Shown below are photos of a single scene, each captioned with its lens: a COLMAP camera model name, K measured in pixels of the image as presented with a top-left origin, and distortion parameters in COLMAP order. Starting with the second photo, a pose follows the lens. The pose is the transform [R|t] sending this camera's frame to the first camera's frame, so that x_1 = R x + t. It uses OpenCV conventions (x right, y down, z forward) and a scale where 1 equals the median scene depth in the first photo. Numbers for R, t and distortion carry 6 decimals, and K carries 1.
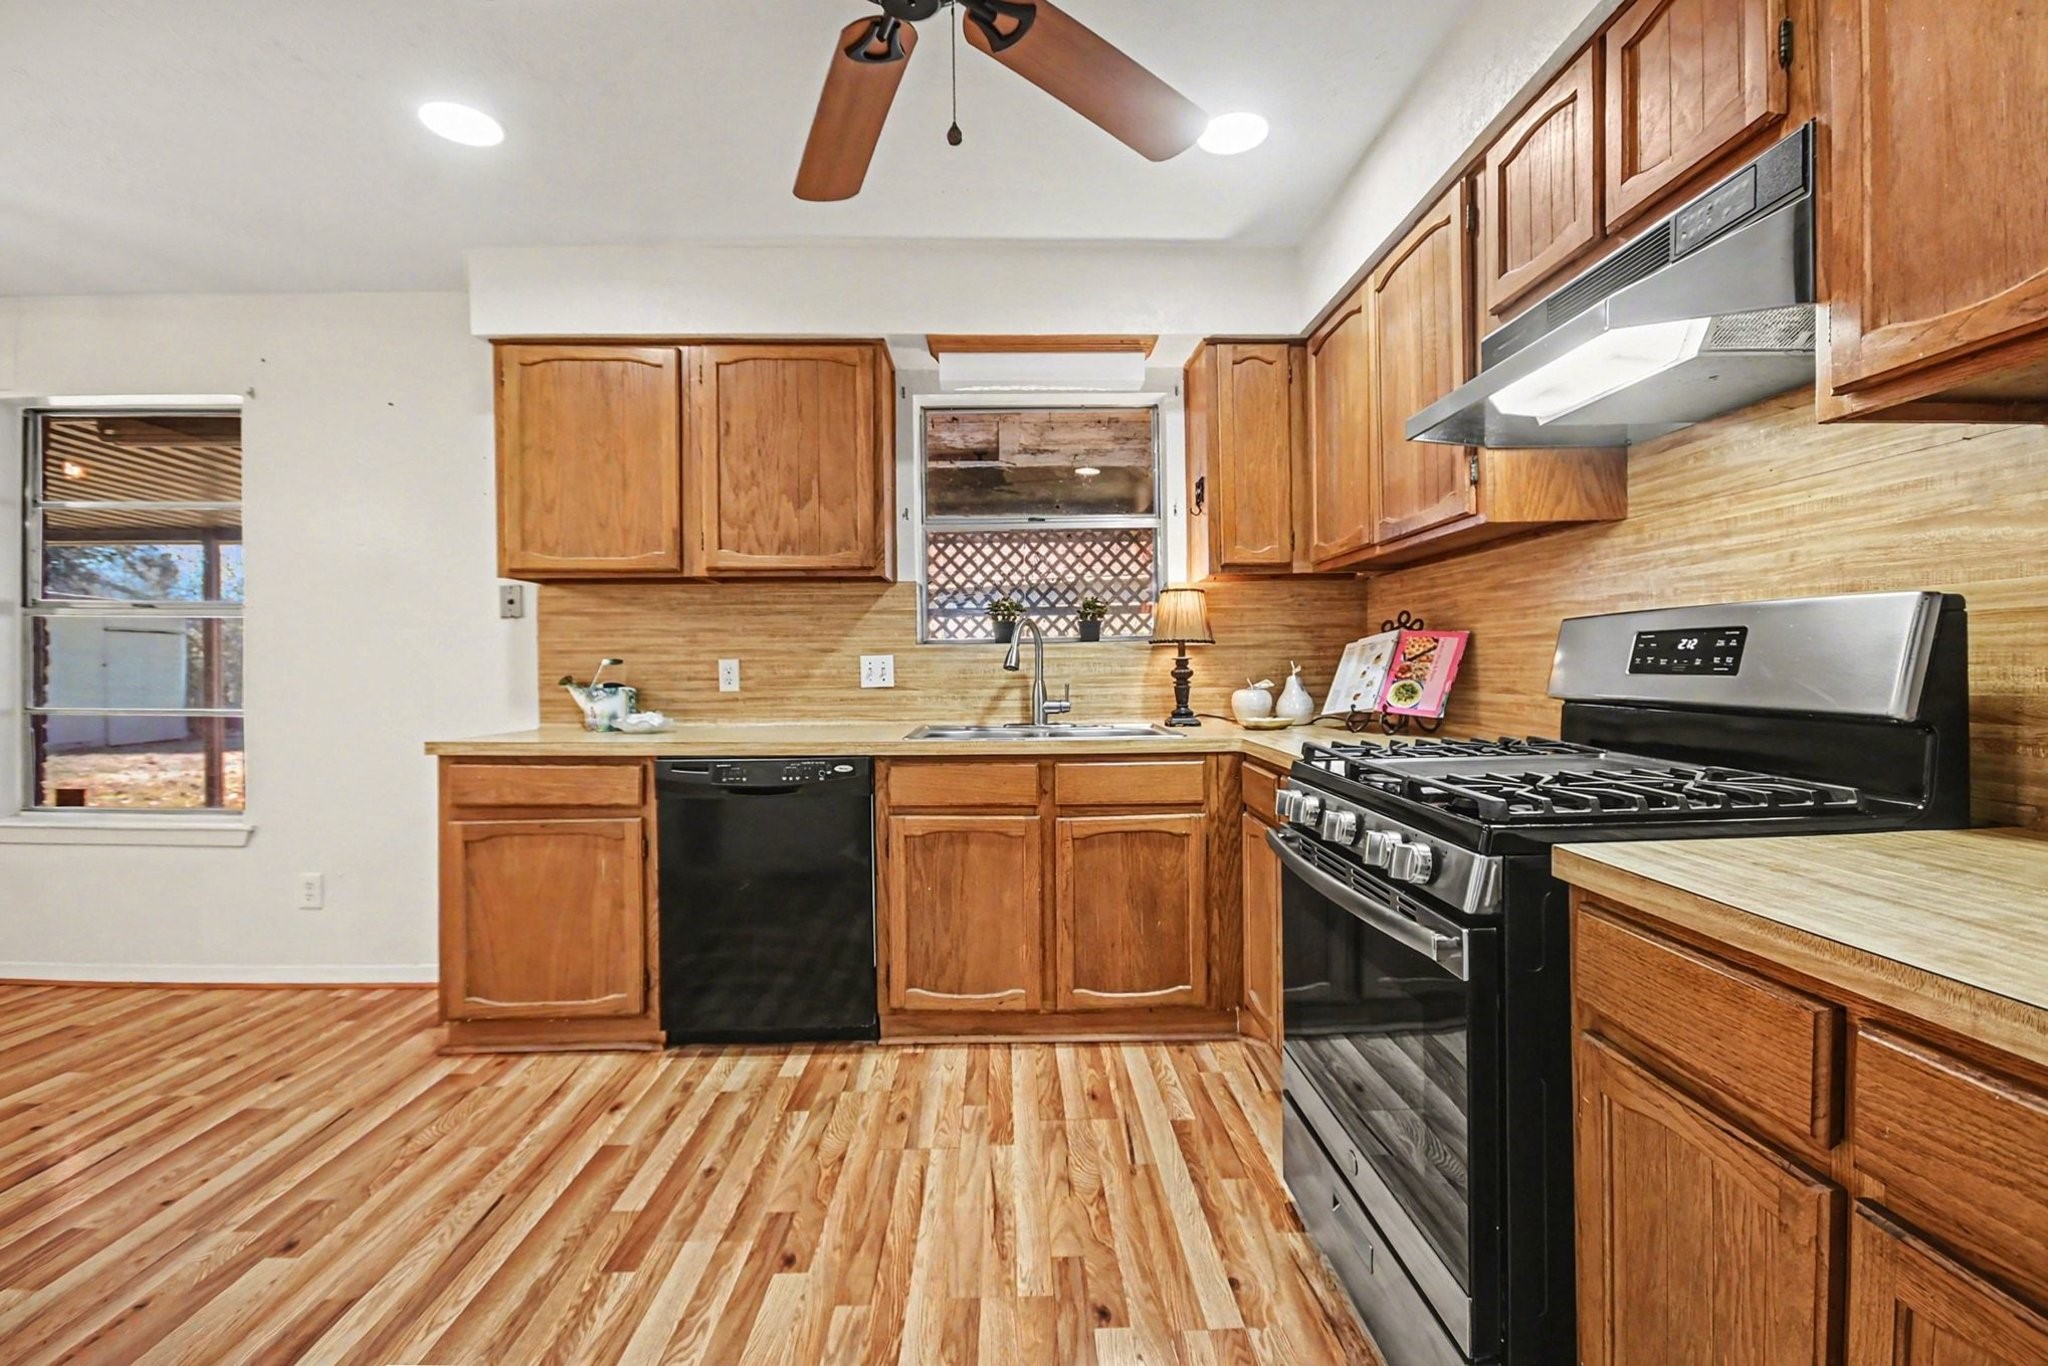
lens RADIAL K [[886.9, 0, 1028.8], [0, 886.9, 664.0], [0, 0, 1]] dist [-0.014334, -0.000039]
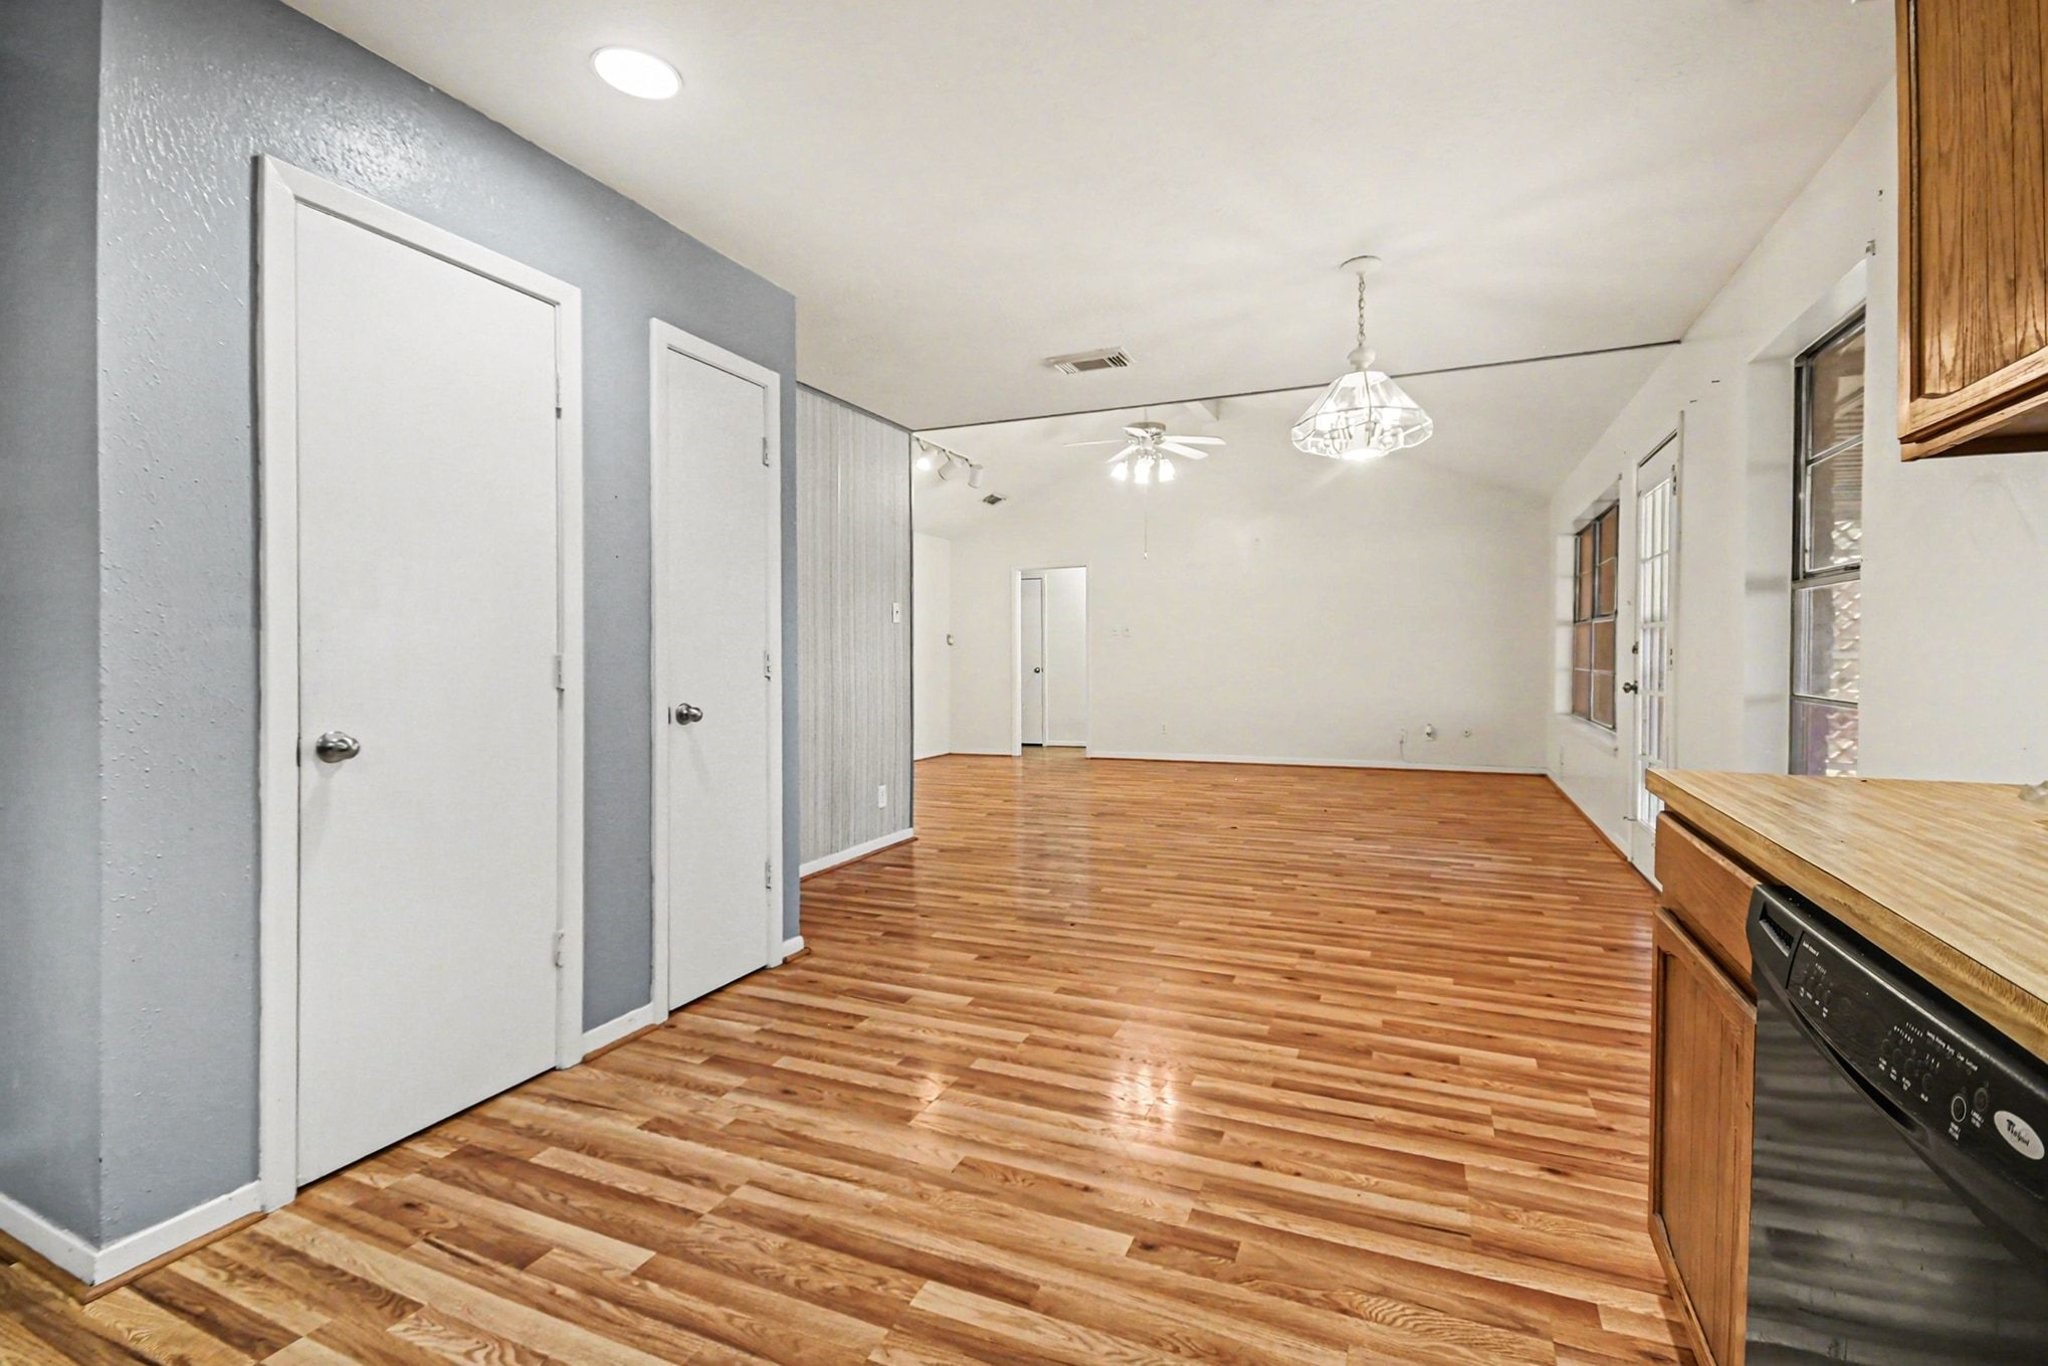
lens RADIAL K [[955.7, 0, 1024.0], [0, 955.7, 683.0], [0, 0, 1]] dist [0.000739, 0.000214]
pose [[-0.420304, 0.035325, -0.906696, 0.116707], [0.008327, 0.999350, 0.035075, -0.001400], [0.907345, 0.007192, -0.420324, 0.955481]]
